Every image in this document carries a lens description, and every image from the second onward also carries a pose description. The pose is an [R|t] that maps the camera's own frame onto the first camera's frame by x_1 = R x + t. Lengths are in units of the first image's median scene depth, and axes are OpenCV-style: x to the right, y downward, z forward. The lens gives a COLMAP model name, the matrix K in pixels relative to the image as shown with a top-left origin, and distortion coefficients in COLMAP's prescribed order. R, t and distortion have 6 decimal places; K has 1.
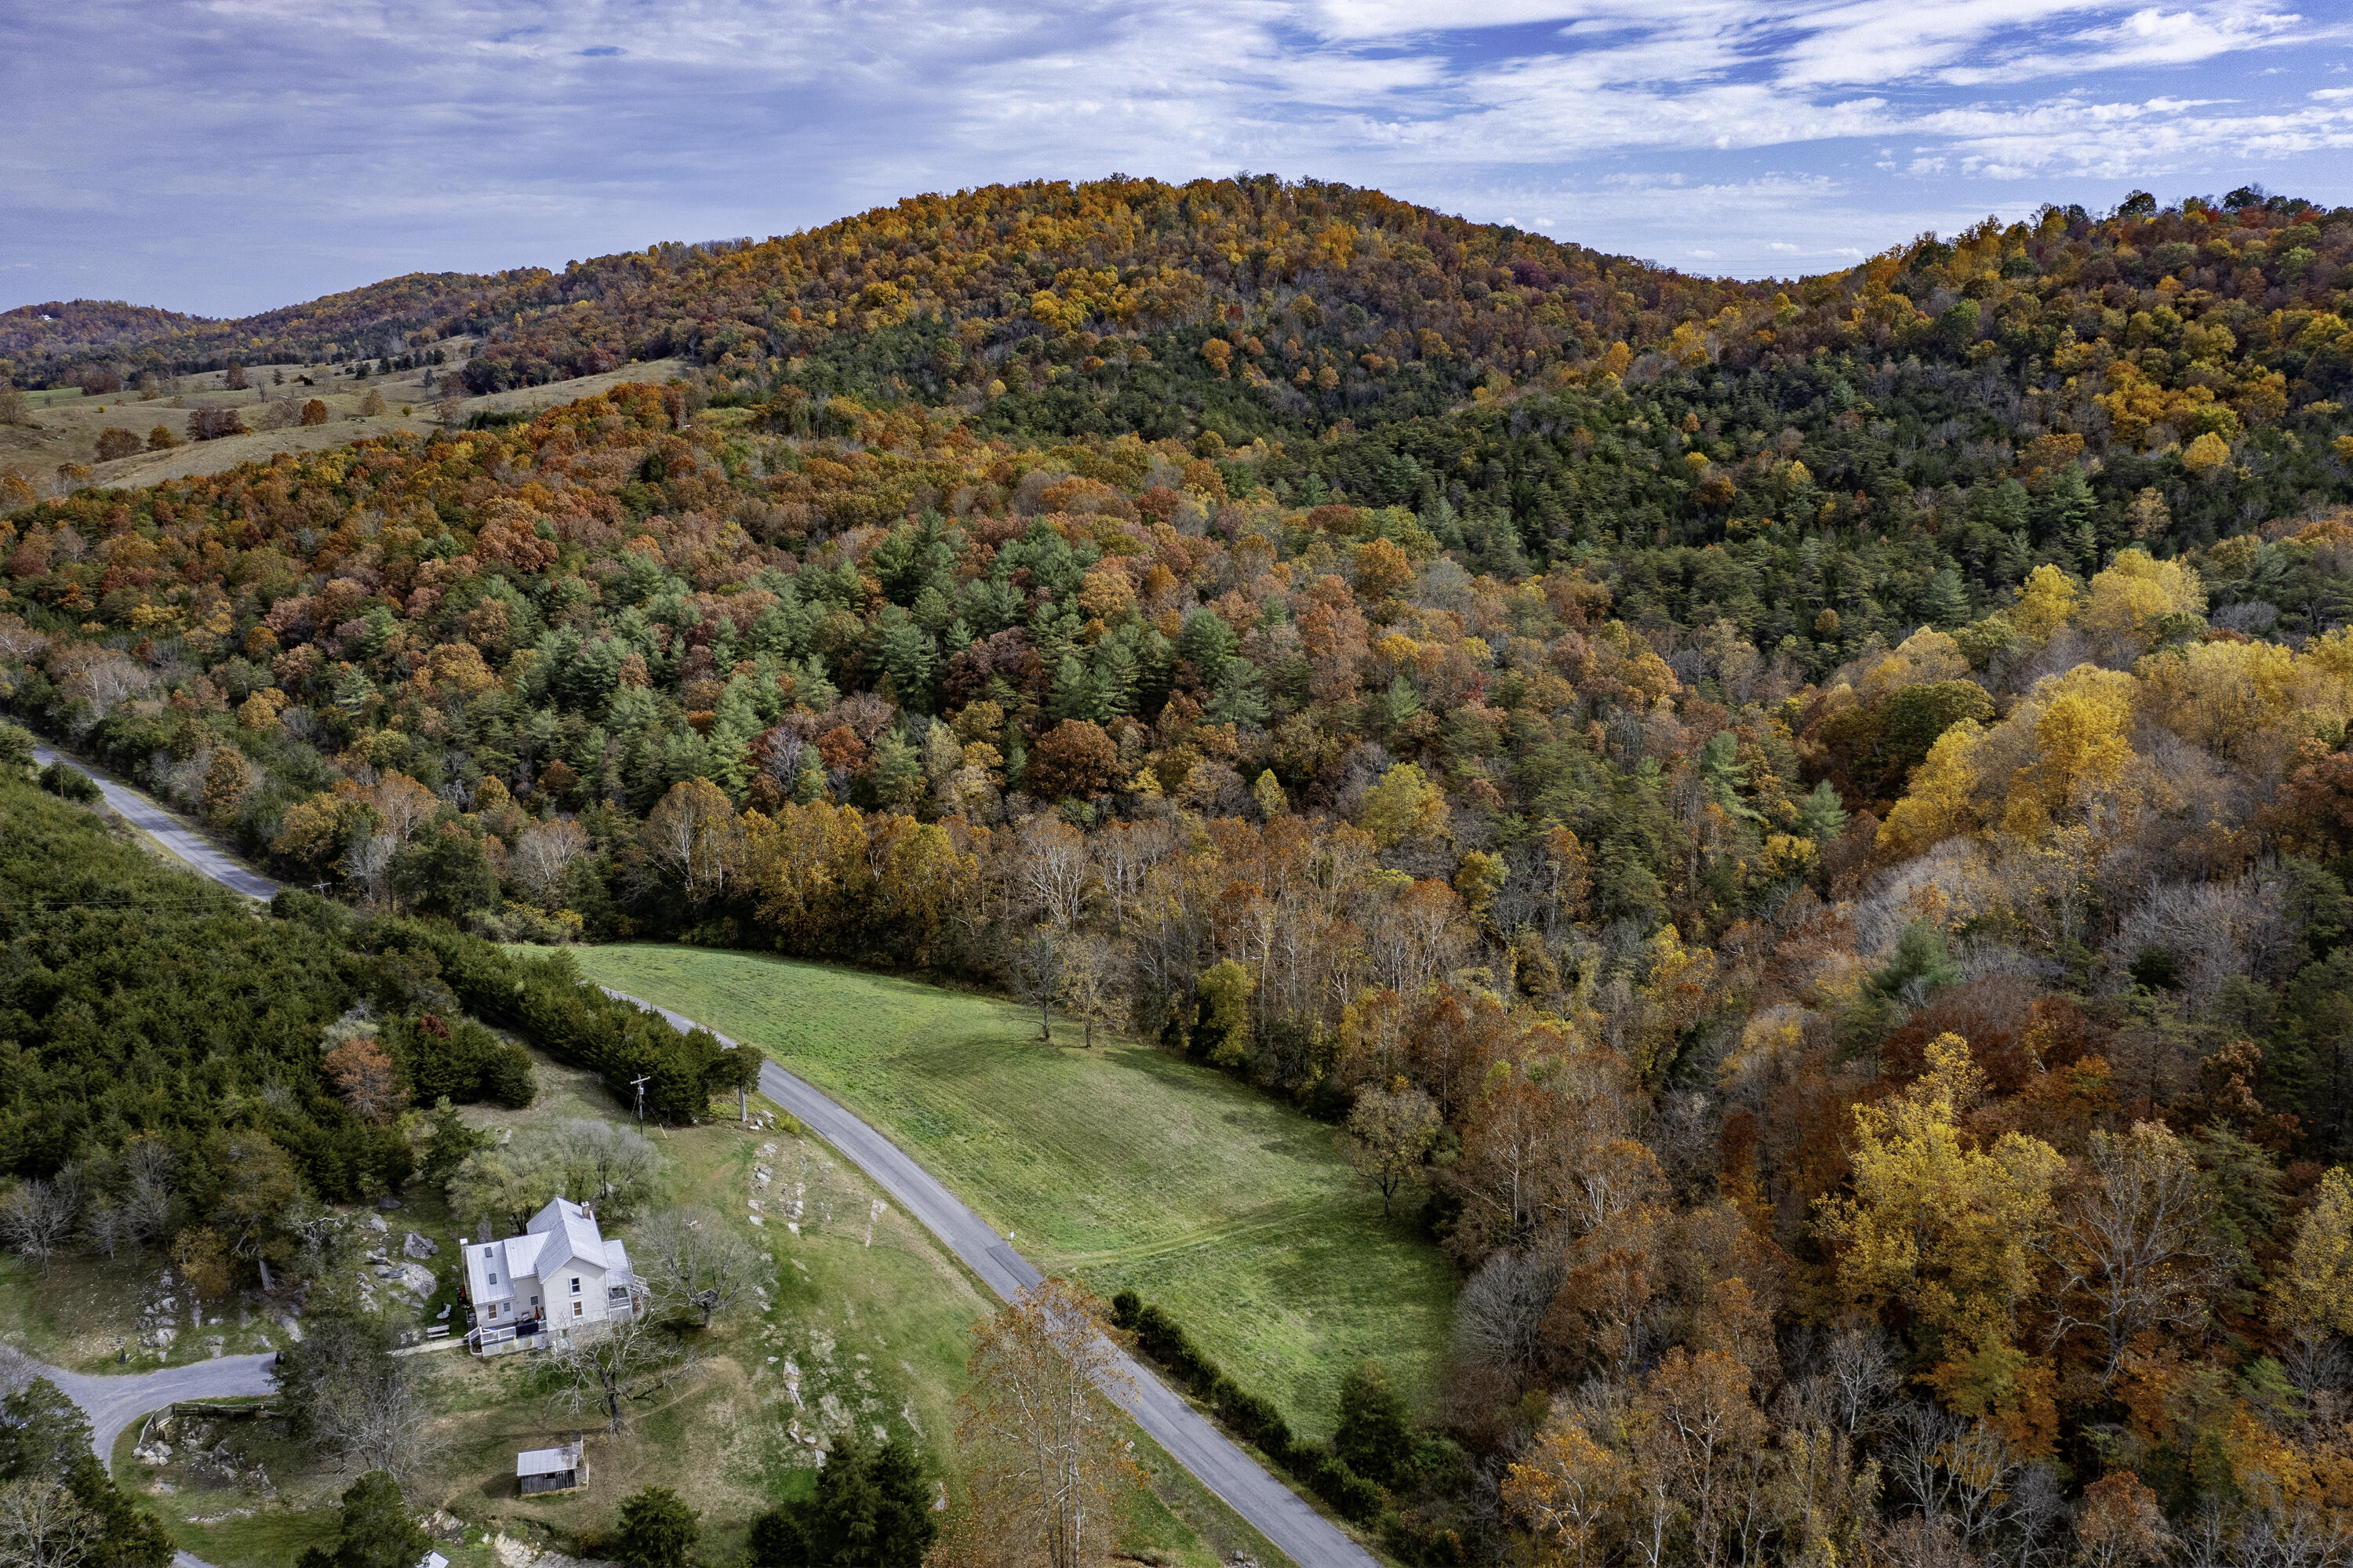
lens RADIAL K [[1859.8, 0, 1183.2], [0, 1859.8, 782.2], [0, 0, 1]] dist [-0.013181, 0.019193]
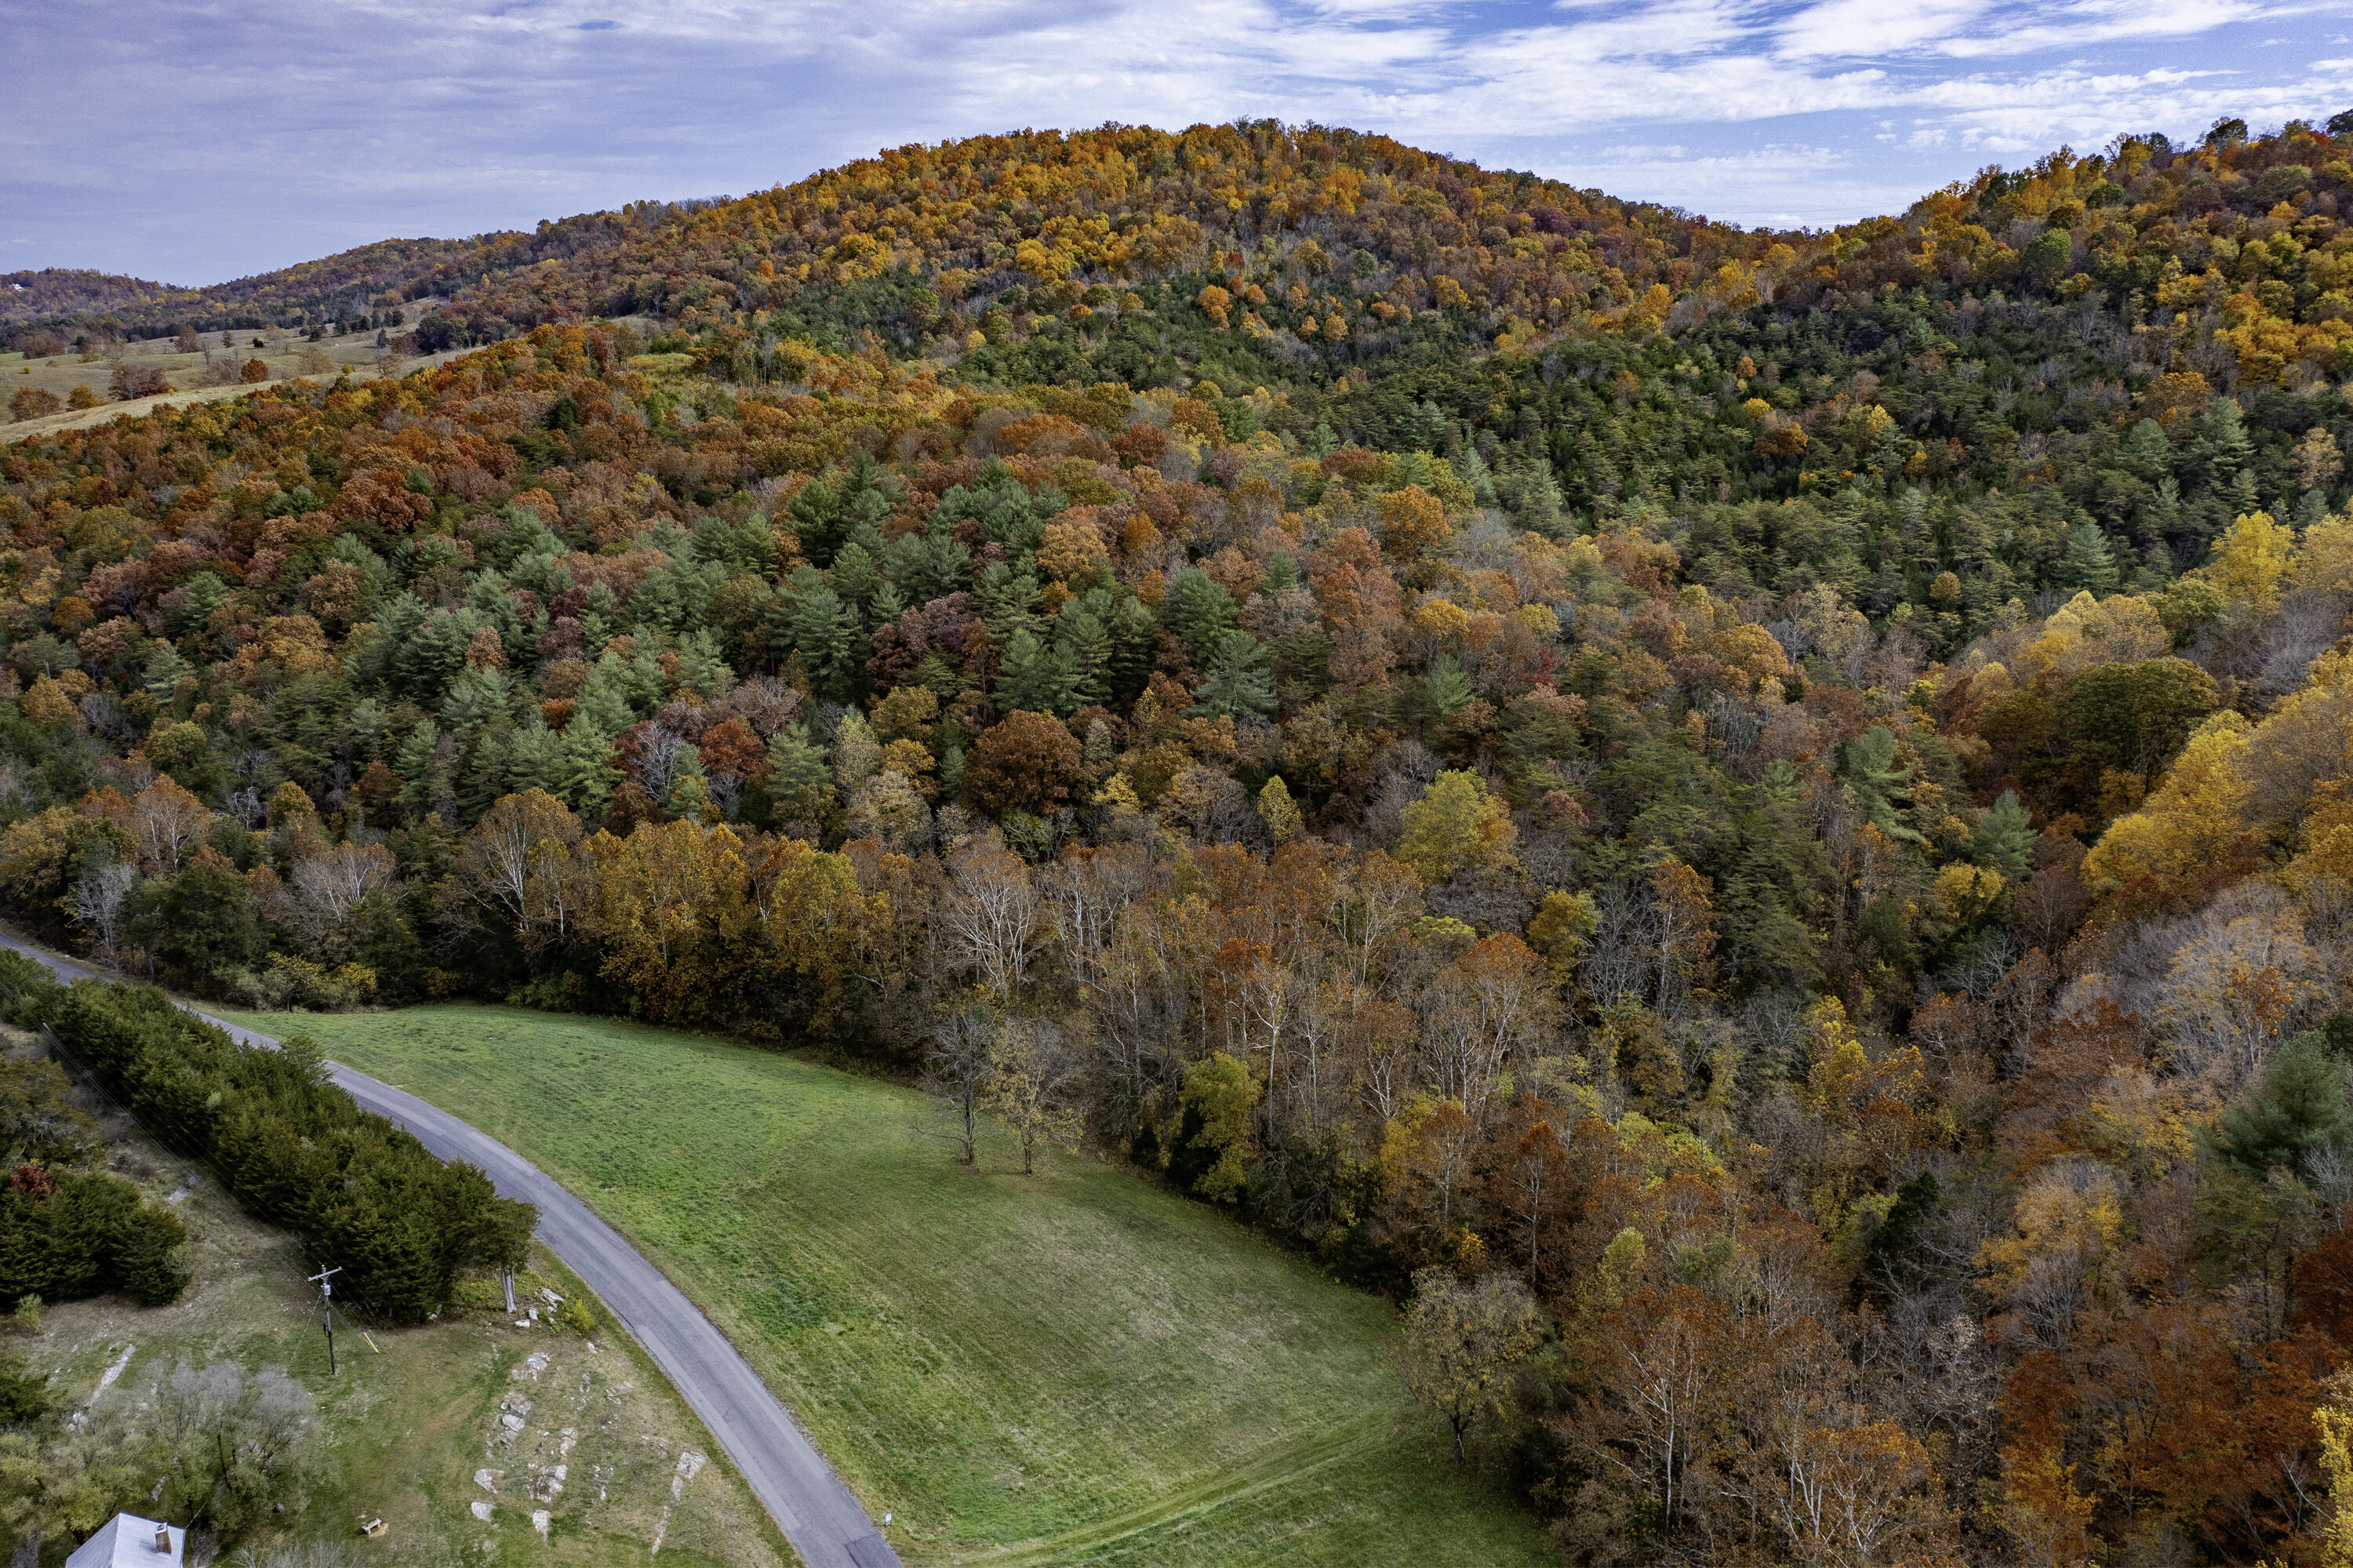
lens RADIAL K [[1859.8, 0, 1183.2], [0, 1859.8, 782.2], [0, 0, 1]] dist [-0.013181, 0.019193]
pose [[0.999999, -0.001573, -0.000428, 0.005369], [0.001579, 0.999917, 0.012796, -0.009932], [0.000408, -0.012796, 0.999918, 0.163460]]
